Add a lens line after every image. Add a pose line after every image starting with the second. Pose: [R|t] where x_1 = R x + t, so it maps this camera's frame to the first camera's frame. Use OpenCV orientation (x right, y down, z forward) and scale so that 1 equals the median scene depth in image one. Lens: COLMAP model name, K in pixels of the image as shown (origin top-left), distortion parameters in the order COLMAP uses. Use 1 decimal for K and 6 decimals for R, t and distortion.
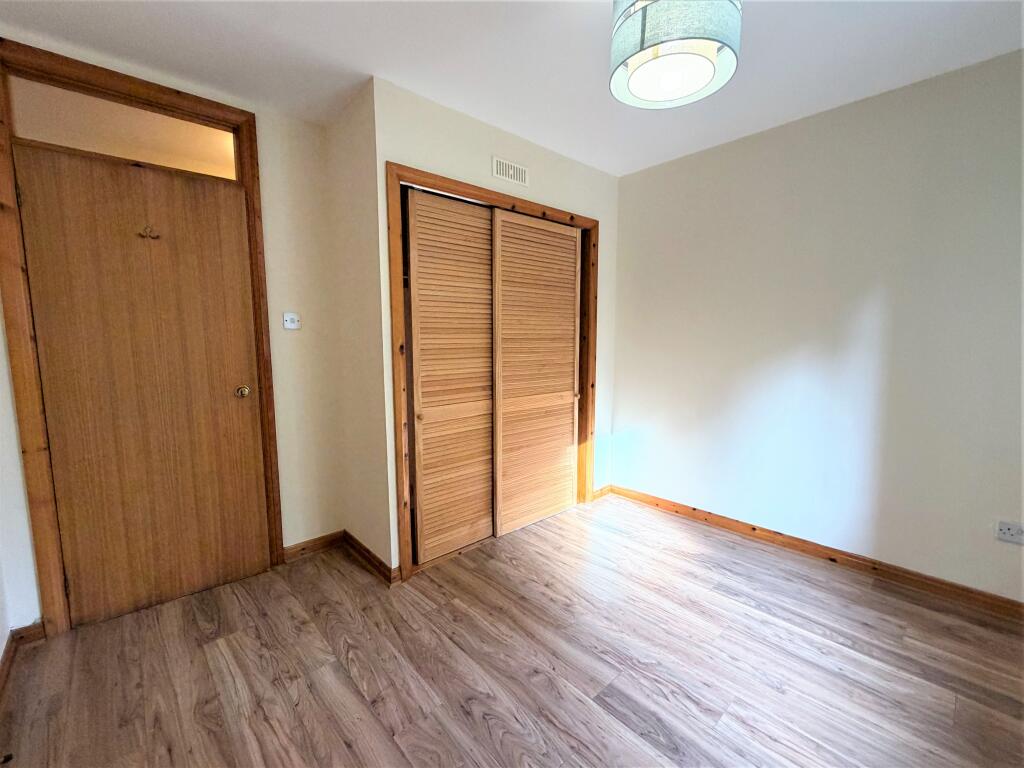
lens RADIAL K [[435.3, 0, 512.0], [0, 435.3, 386.9], [0, 0, 1]] dist [-0.001671, -0.000221]
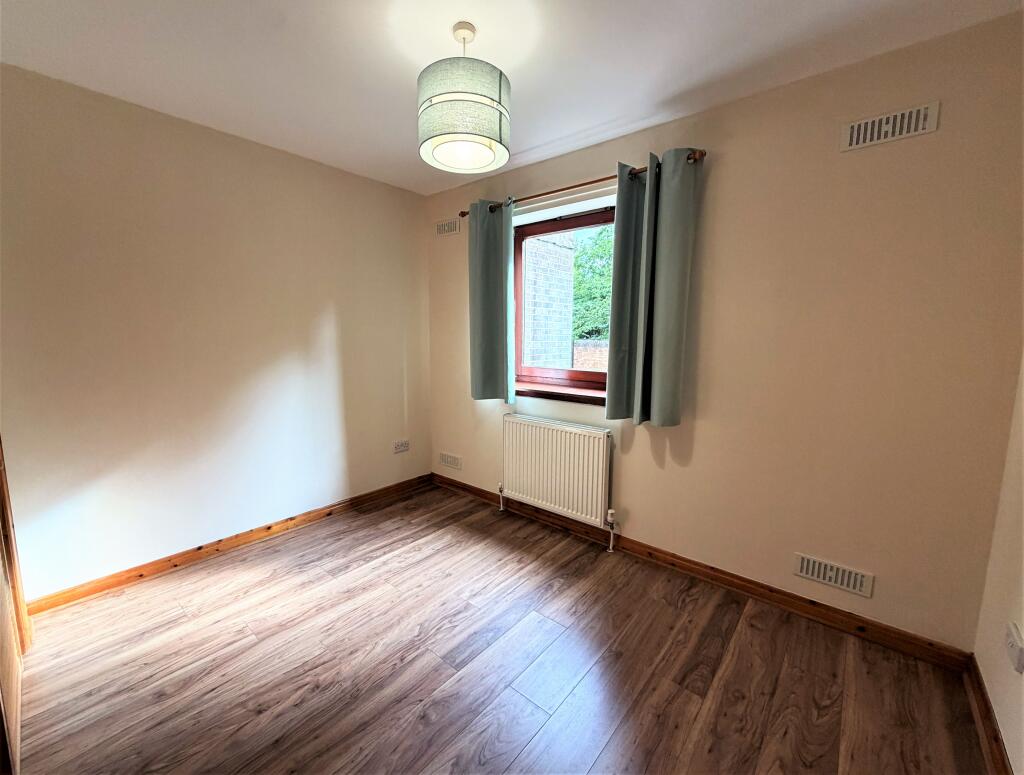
lens RADIAL K [[414.4, 0, 512.5], [0, 414.4, 384.7], [0, 0, 1]] dist [-0.000235, -0.000154]
pose [[-0.128459, -0.121091, 0.984294, -0.616126], [0.106869, 0.985048, 0.135131, -0.111211], [-0.985940, 0.122549, -0.113597, 0.684286]]
